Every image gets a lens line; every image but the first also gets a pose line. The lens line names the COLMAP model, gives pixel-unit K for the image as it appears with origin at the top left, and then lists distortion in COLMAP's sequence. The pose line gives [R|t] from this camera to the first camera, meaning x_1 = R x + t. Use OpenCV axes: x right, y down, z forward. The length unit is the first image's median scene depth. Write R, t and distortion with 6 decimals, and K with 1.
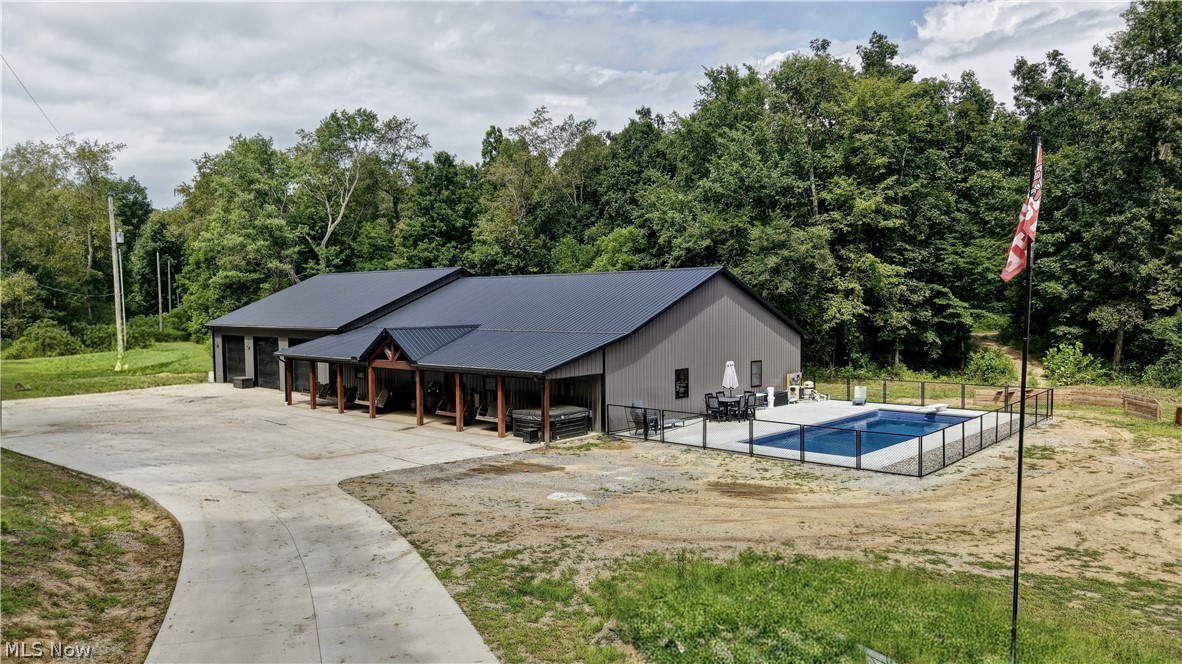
lens RADIAL K [[770.9, 0, 610.6], [0, 770.9, 354.5], [0, 0, 1]] dist [0.025120, -0.027670]
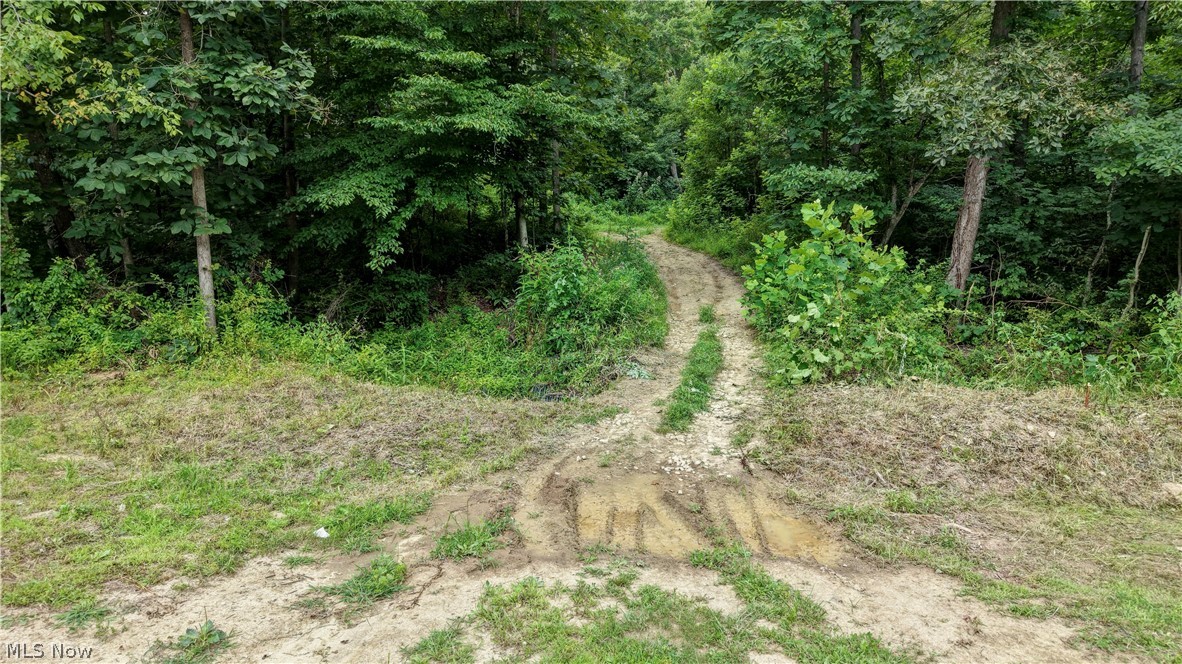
lens RADIAL K [[770.9, 0, 585.2], [0, 770.9, 333.0], [0, 0, 1]] dist [0.025120, -0.027670]
pose [[0.952200, -0.031448, 0.303854, 0.447902], [0.011255, 0.997623, 0.067980, 0.010261], [-0.305269, -0.061310, 0.950290, 0.804729]]
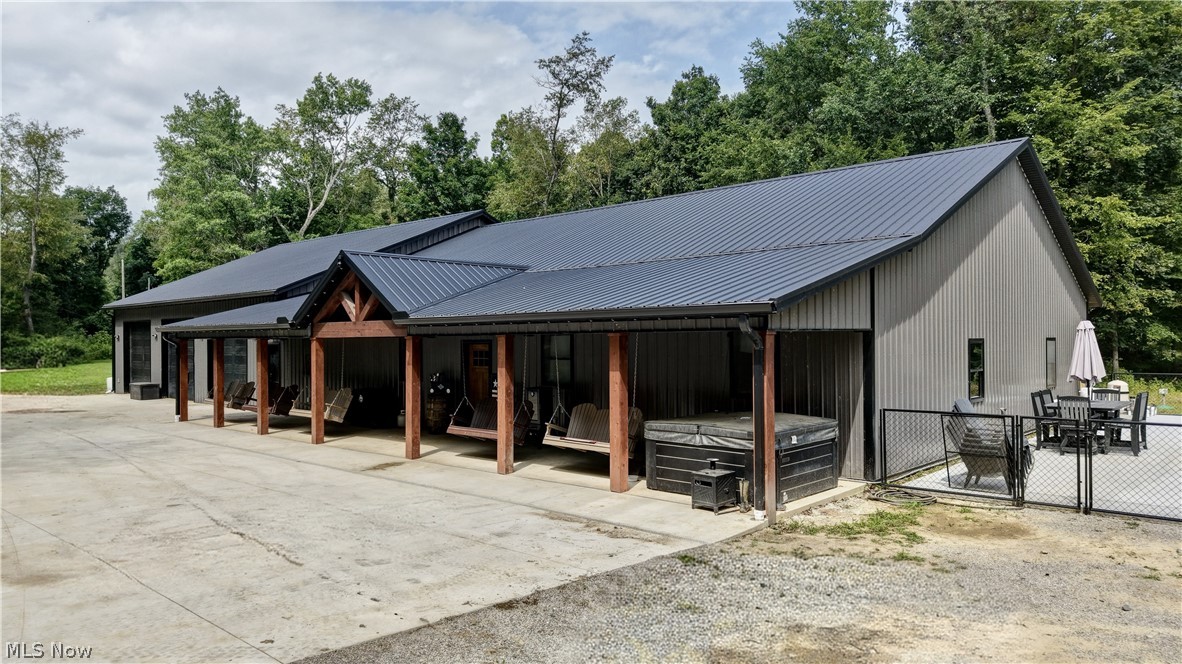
lens RADIAL K [[770.9, 0, 593.0], [0, 770.9, 336.1], [0, 0, 1]] dist [0.025120, -0.027670]
pose [[0.999829, 0.000836, -0.018459, -0.083671], [-0.002045, 0.997847, -0.065556, 0.031089], [0.018364, 0.065583, 0.997678, 0.343490]]
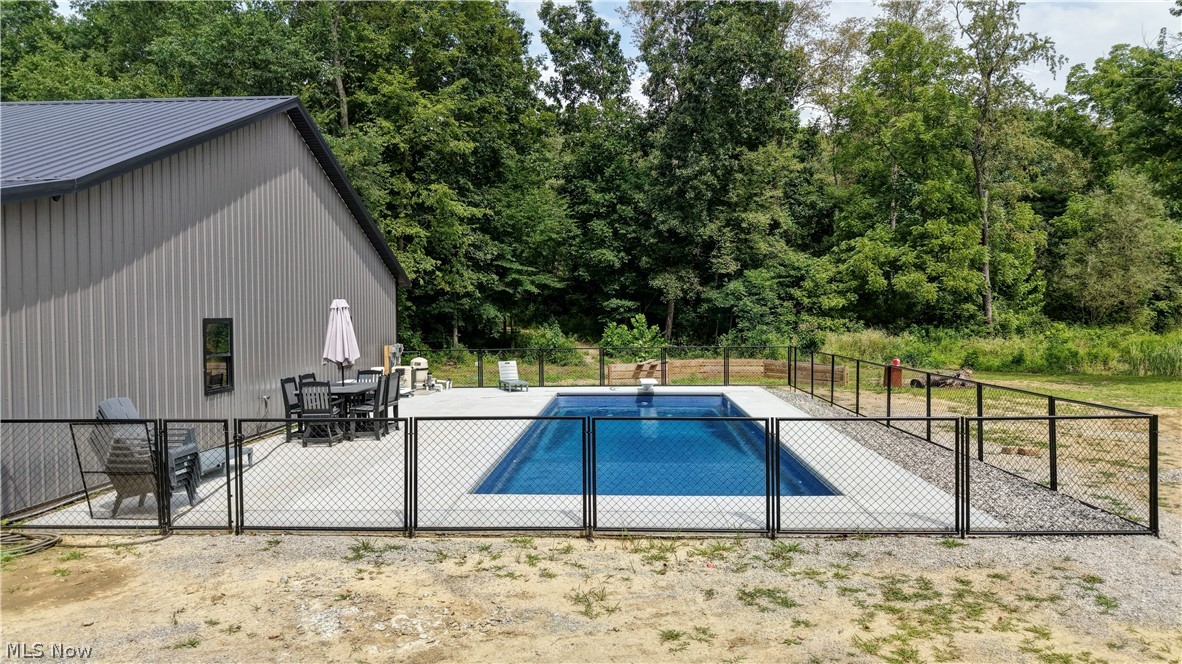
lens RADIAL K [[770.9, 0, 571.6], [0, 770.9, 352.9], [0, 0, 1]] dist [0.025120, -0.027670]
pose [[0.785831, -0.031900, 0.617618, -0.006483], [0.042248, 0.999105, -0.002151, 0.028748], [-0.616996, 0.027783, 0.786476, 0.374761]]
